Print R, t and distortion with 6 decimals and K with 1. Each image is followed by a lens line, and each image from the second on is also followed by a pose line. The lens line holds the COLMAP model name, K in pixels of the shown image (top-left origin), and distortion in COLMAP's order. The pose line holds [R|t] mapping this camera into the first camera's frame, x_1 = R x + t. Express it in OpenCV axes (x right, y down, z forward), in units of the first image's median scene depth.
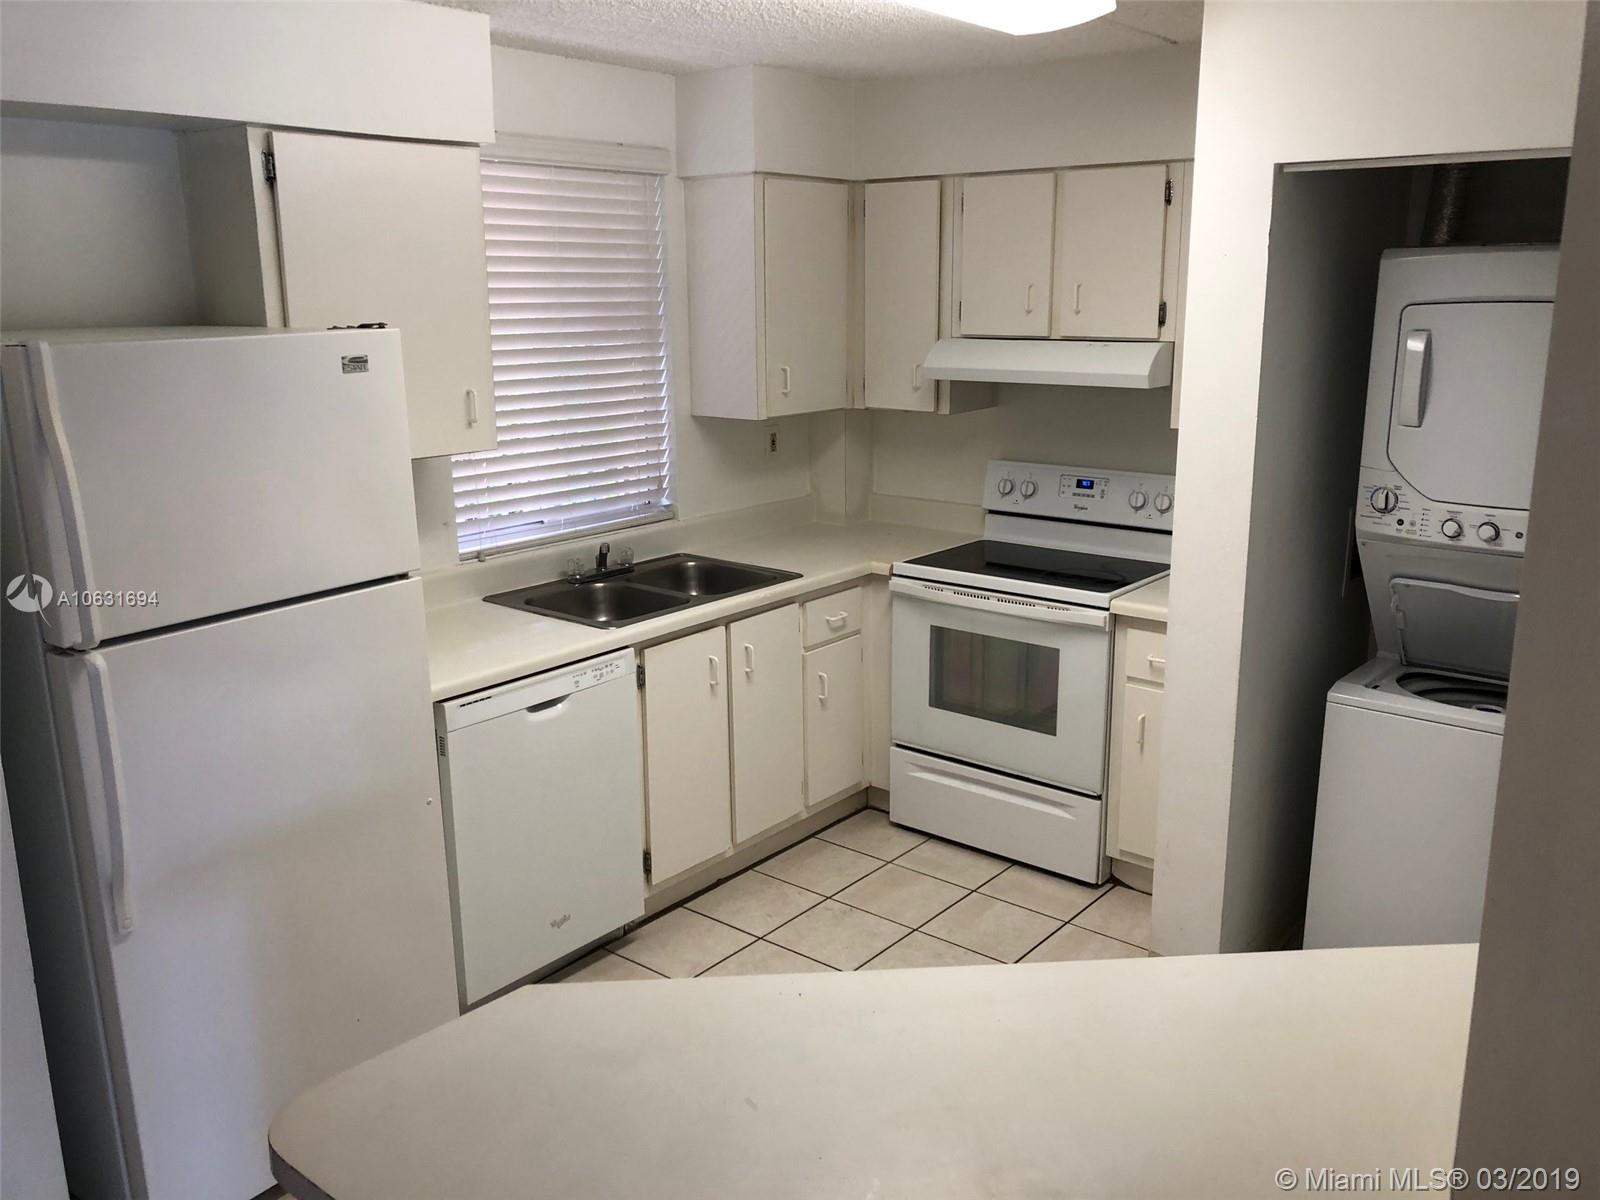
lens RADIAL K [[1314.3, 0, 793.9], [0, 1314.3, 603.9], [0, 0, 1]] dist [0.039952, -0.075645]
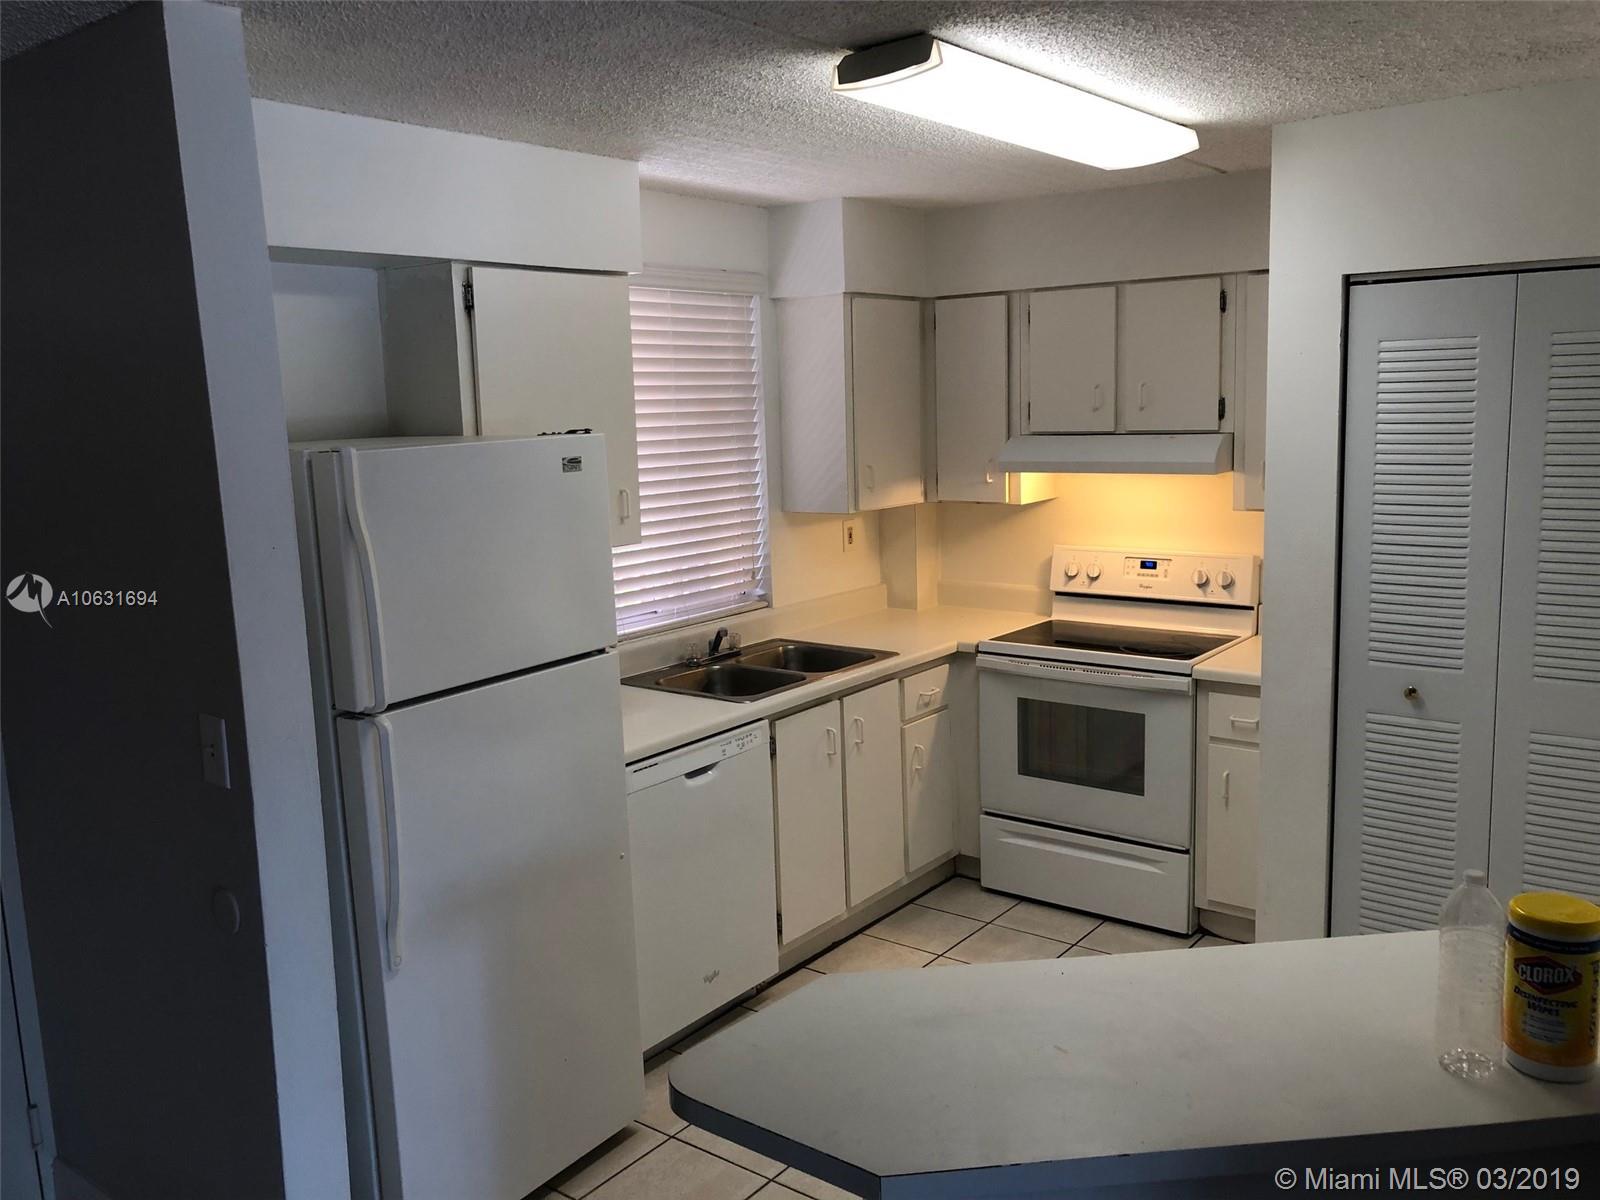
lens RADIAL K [[1314.3, 0, 805.7], [0, 1314.3, 599.6], [0, 0, 1]] dist [0.039952, -0.075645]
pose [[0.999282, -0.027470, 0.026104, -0.103147], [0.029592, 0.995966, -0.084710, 0.024159], [-0.023672, 0.085422, 0.996064, -0.083643]]
